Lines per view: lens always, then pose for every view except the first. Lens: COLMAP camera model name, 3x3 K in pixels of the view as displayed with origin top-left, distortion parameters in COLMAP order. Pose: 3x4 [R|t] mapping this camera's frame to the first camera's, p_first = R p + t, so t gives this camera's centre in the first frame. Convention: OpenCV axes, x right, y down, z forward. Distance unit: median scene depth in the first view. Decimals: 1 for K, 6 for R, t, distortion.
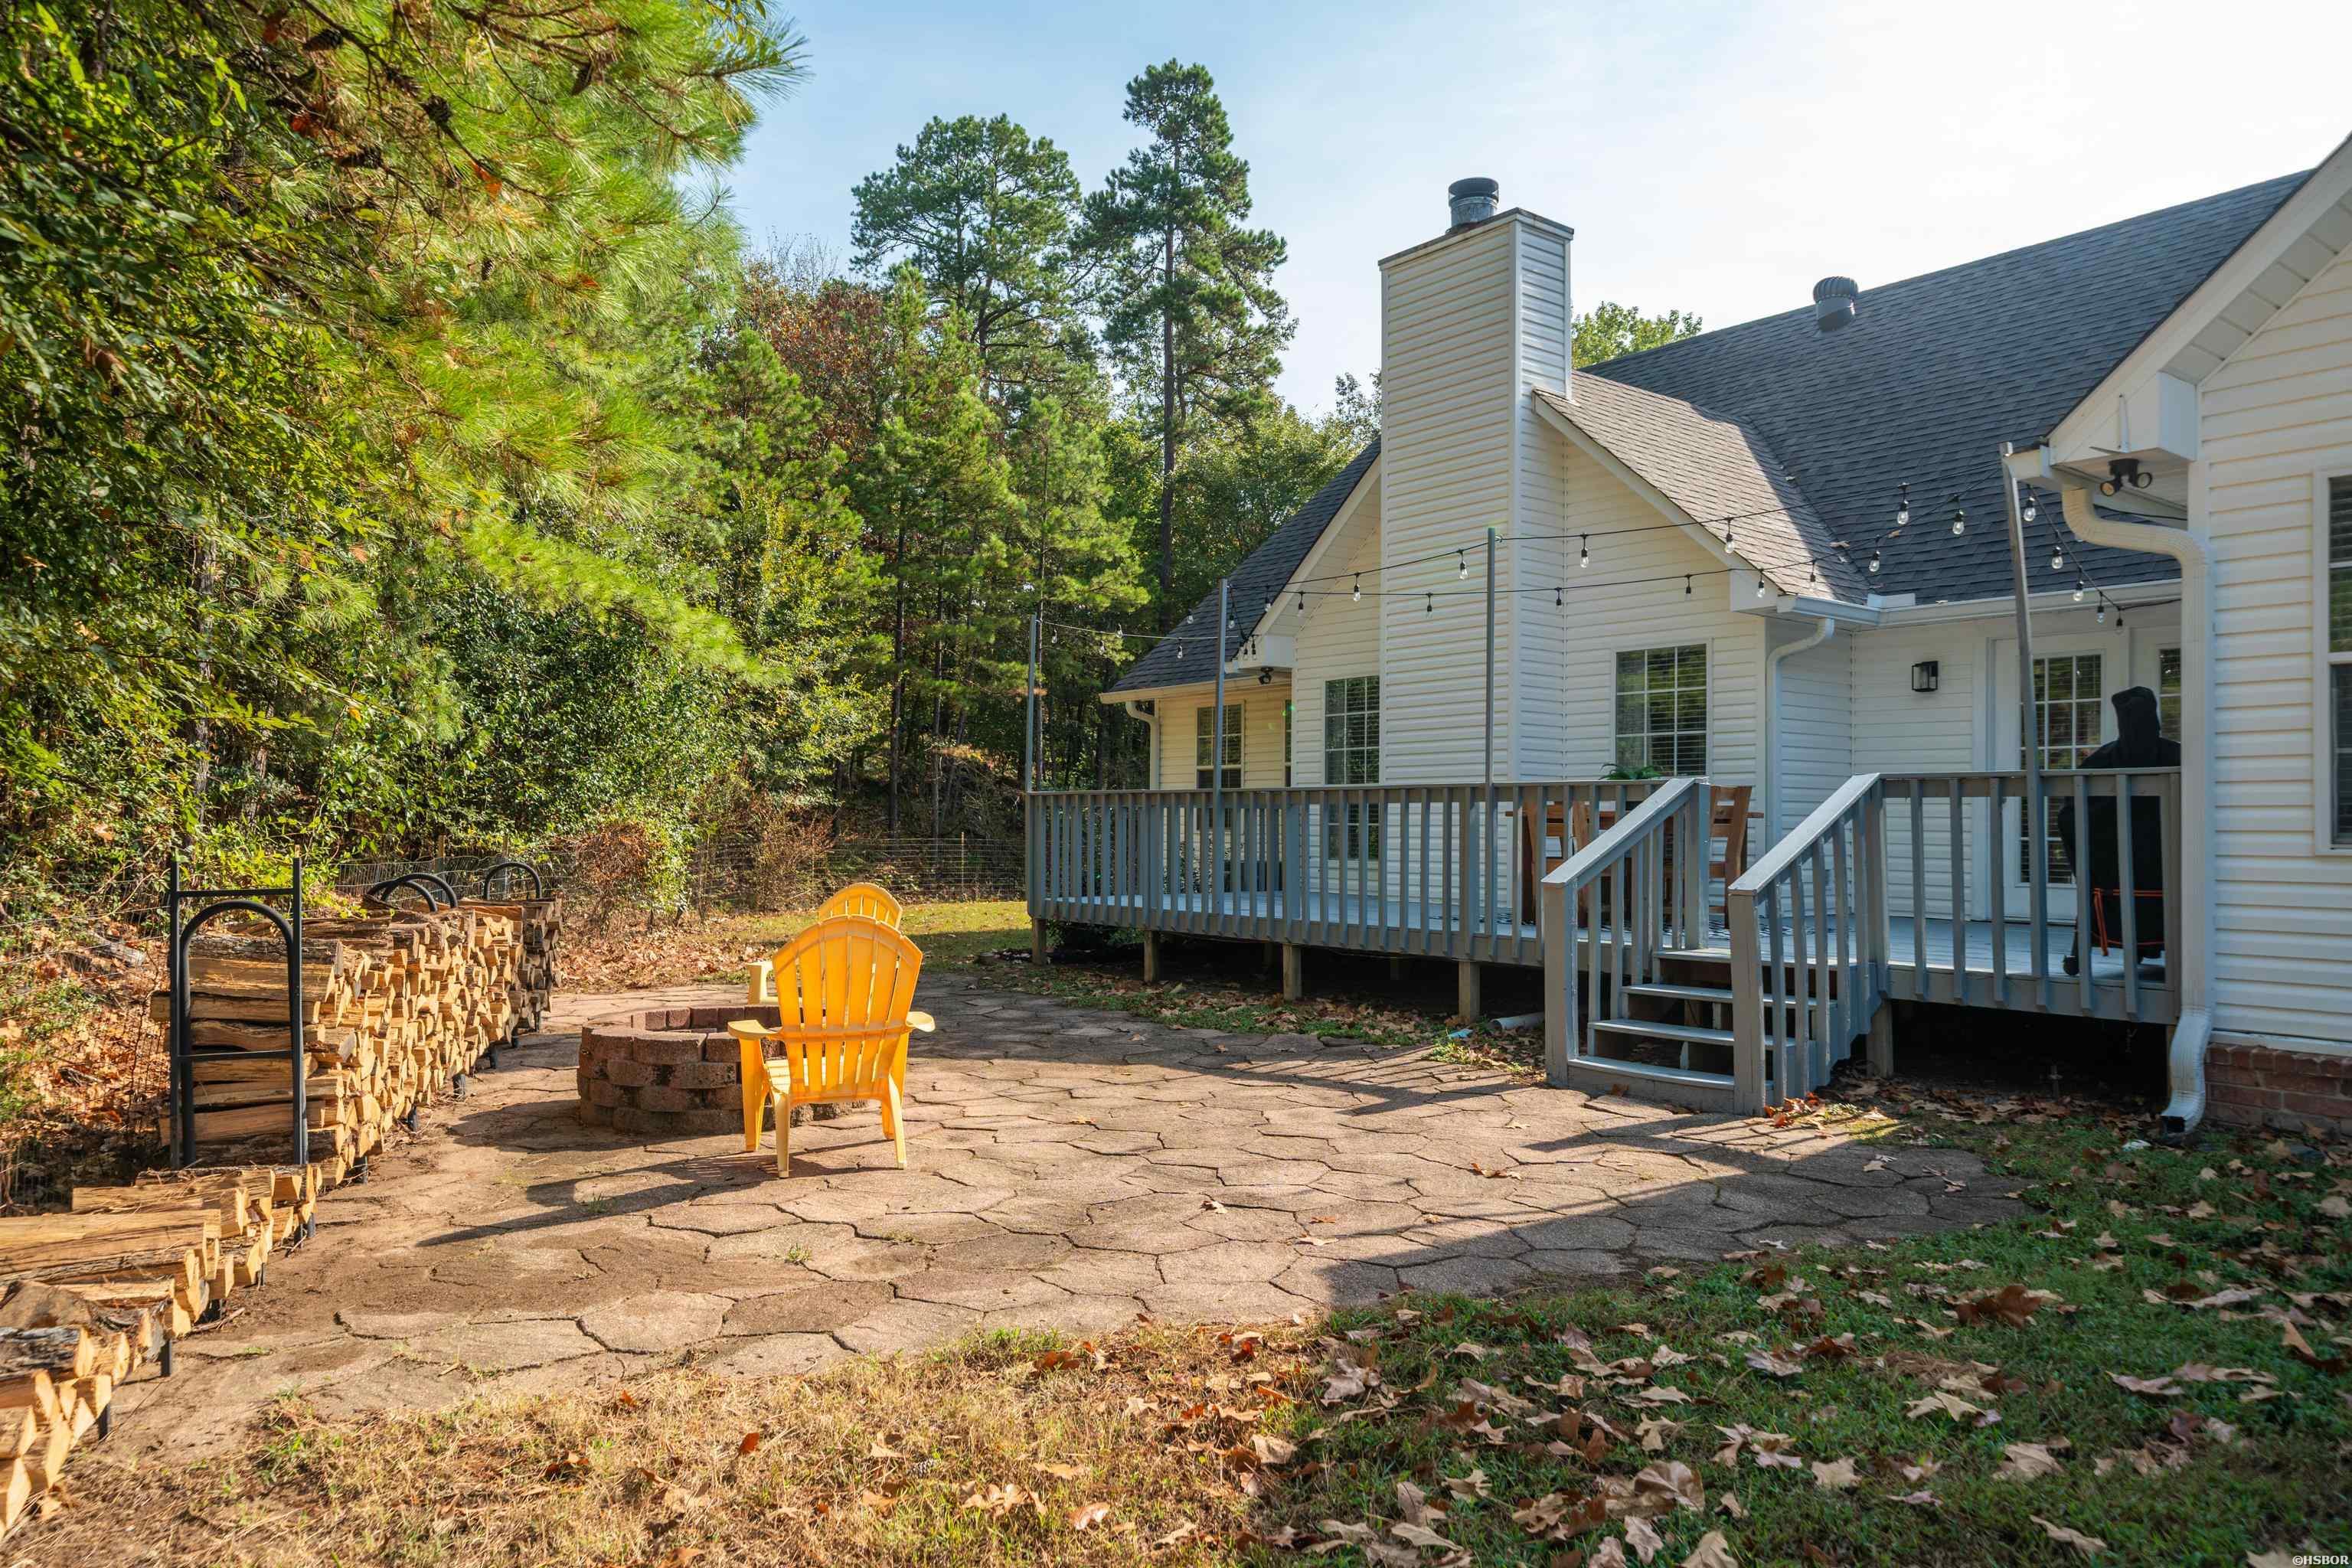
lens RADIAL K [[1592.4, 0, 1176.0], [0, 1592.4, 784.0], [0, 0, 1]] dist [-0.002033, 0.000164]
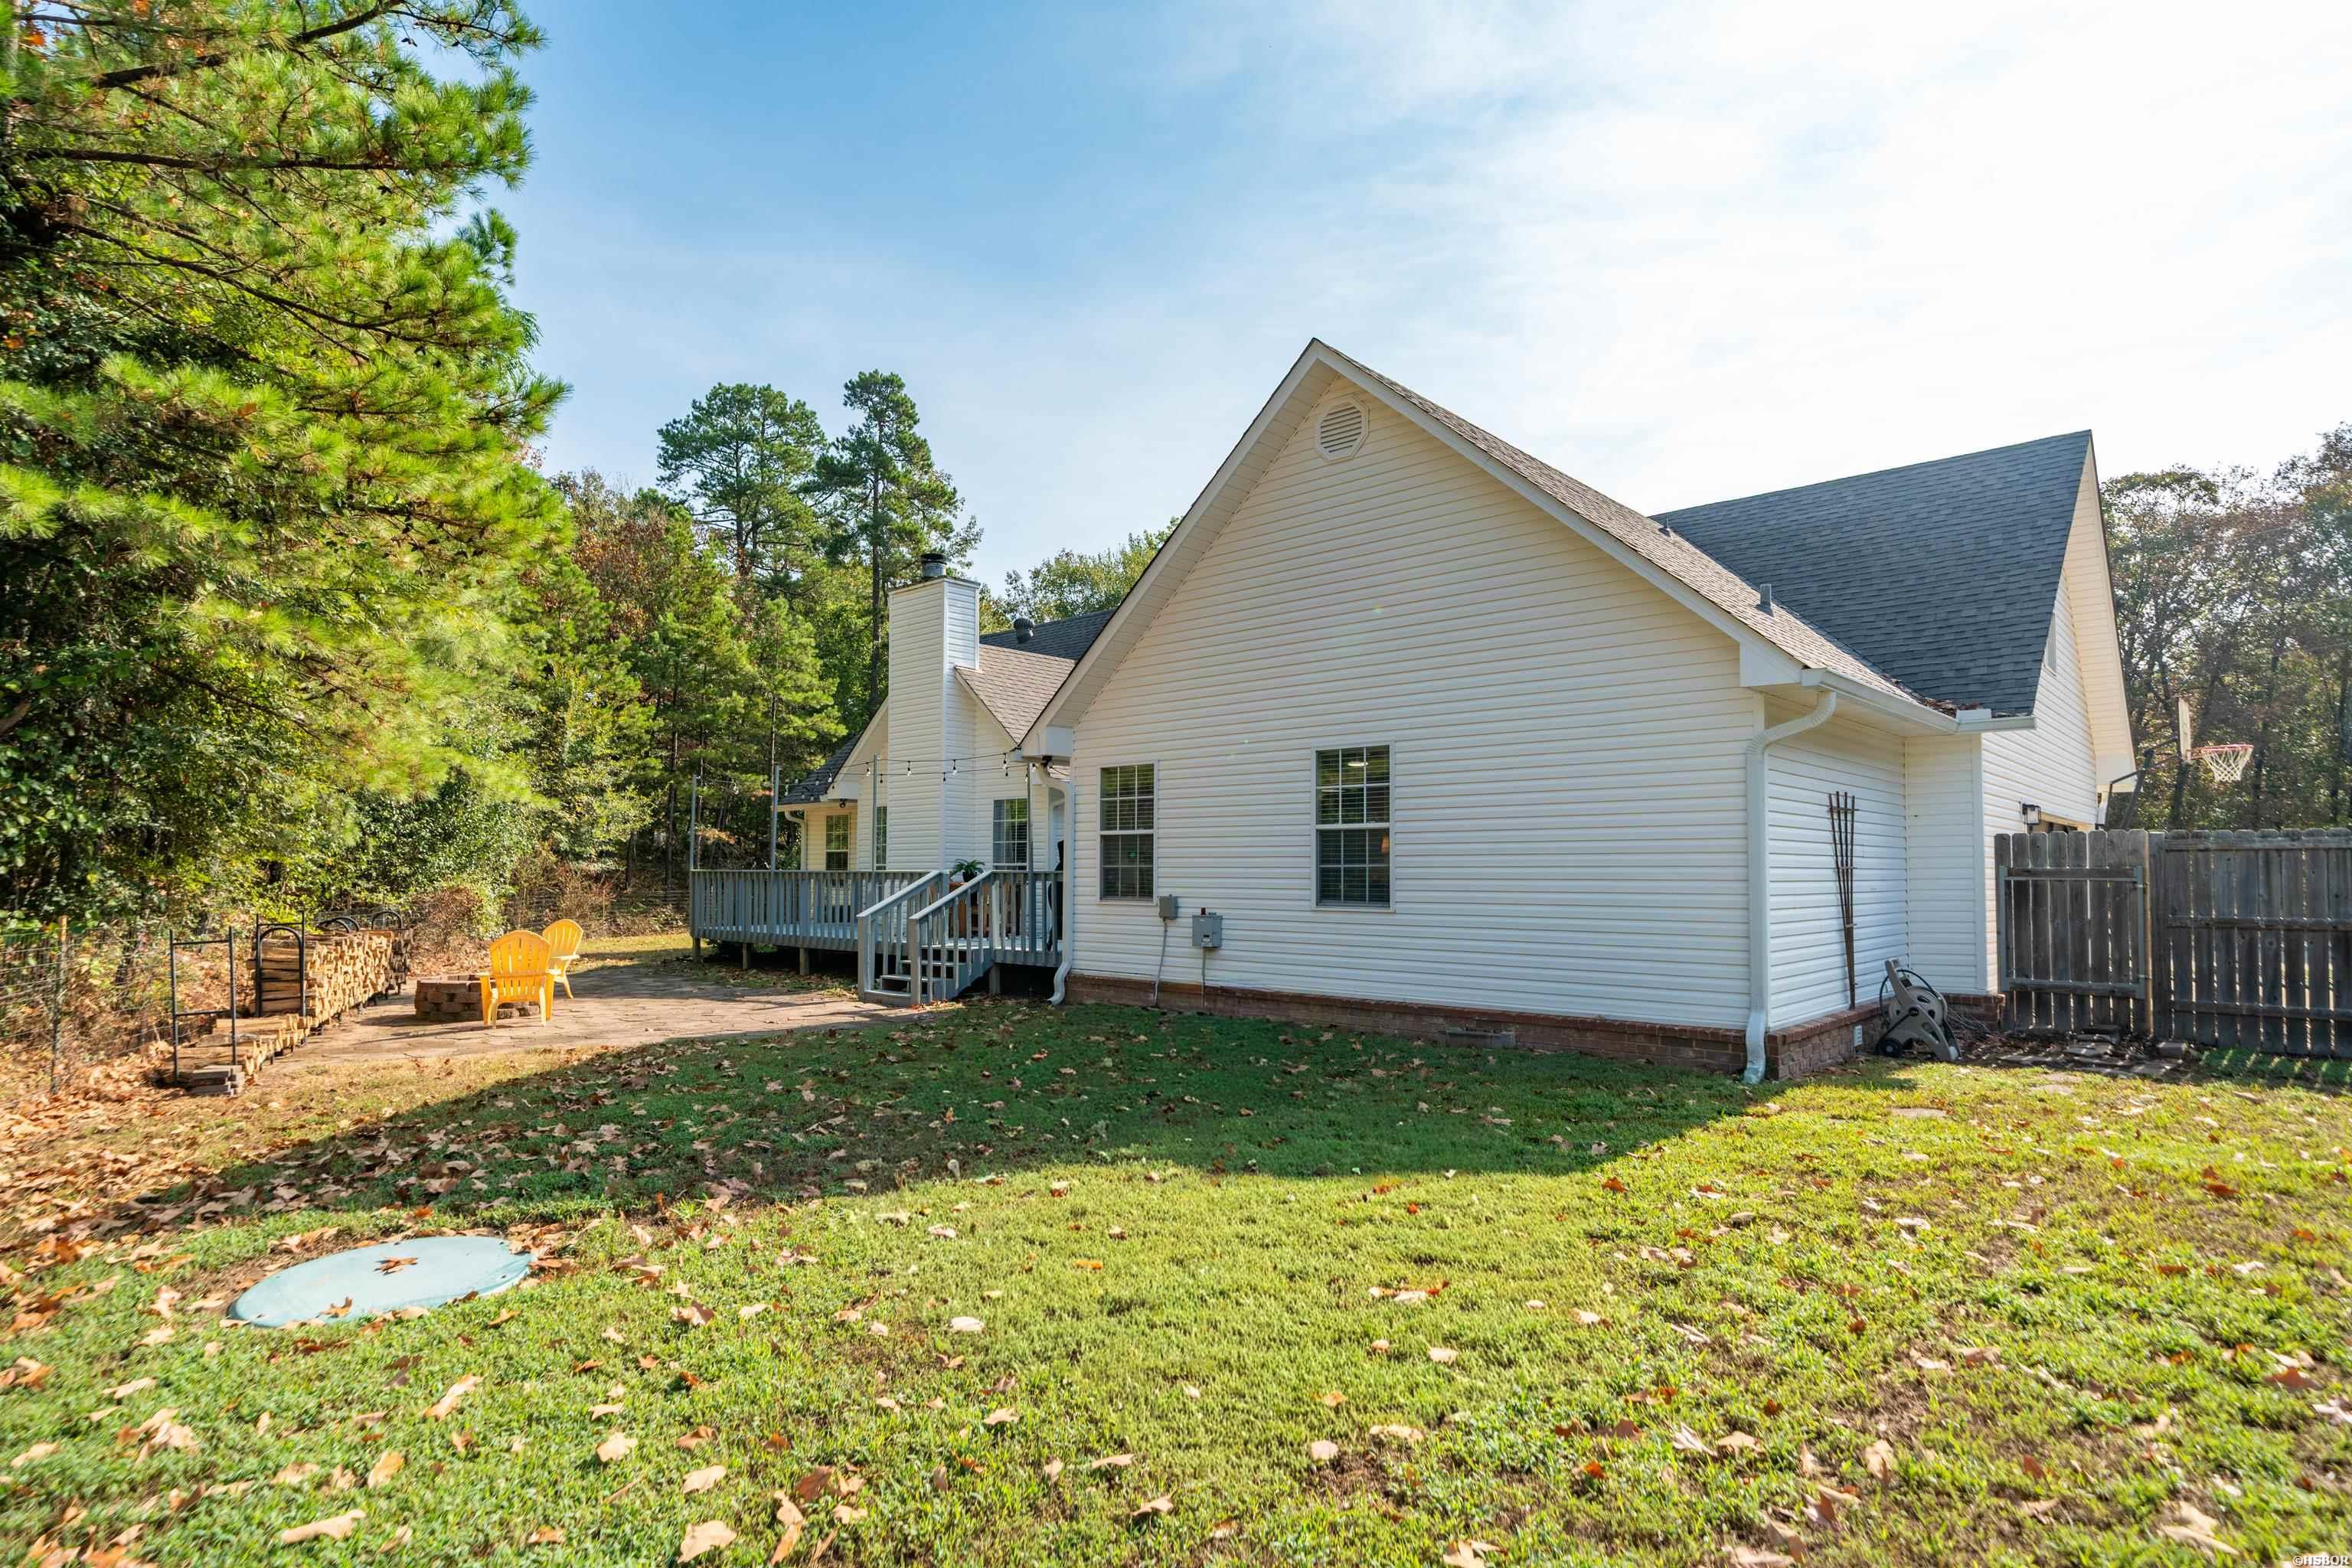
lens RADIAL K [[1250.9, 0, 1172.3], [0, 1250.9, 814.3], [0, 0, 1]] dist [0.000557, 0.000252]
pose [[0.986871, 0.004527, 0.161445, 0.117458], [-0.001209, 0.999786, -0.020647, -0.015828], [-0.161504, 0.020181, 0.986666, -0.277017]]
